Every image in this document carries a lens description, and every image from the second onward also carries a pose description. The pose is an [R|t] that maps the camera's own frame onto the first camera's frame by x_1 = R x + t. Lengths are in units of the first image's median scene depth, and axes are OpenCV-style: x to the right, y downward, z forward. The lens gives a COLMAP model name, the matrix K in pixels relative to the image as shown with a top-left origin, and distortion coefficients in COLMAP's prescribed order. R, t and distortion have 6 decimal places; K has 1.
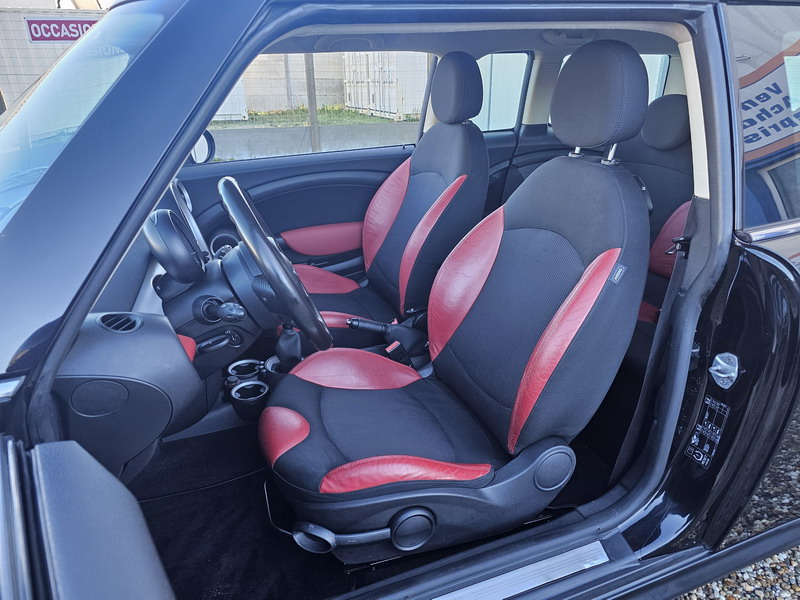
lens RADIAL K [[545.2, 0, 401.3], [0, 545.2, 310.0], [0, 0, 1]] dist [0.051516, -0.038169]
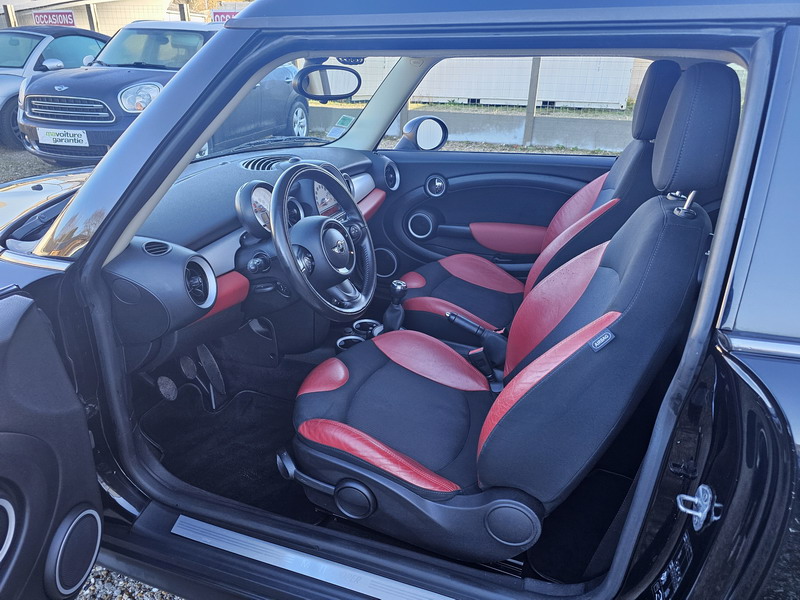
lens RADIAL K [[541.3, 0, 396.6], [0, 541.3, 300.5], [0, 0, 1]] dist [0.052492, -0.038761]
pose [[0.774120, 0.284608, -0.565452, 0.562952], [-0.277313, 0.955430, 0.101246, -0.112719], [0.569066, 0.078431, 0.818543, 0.114333]]
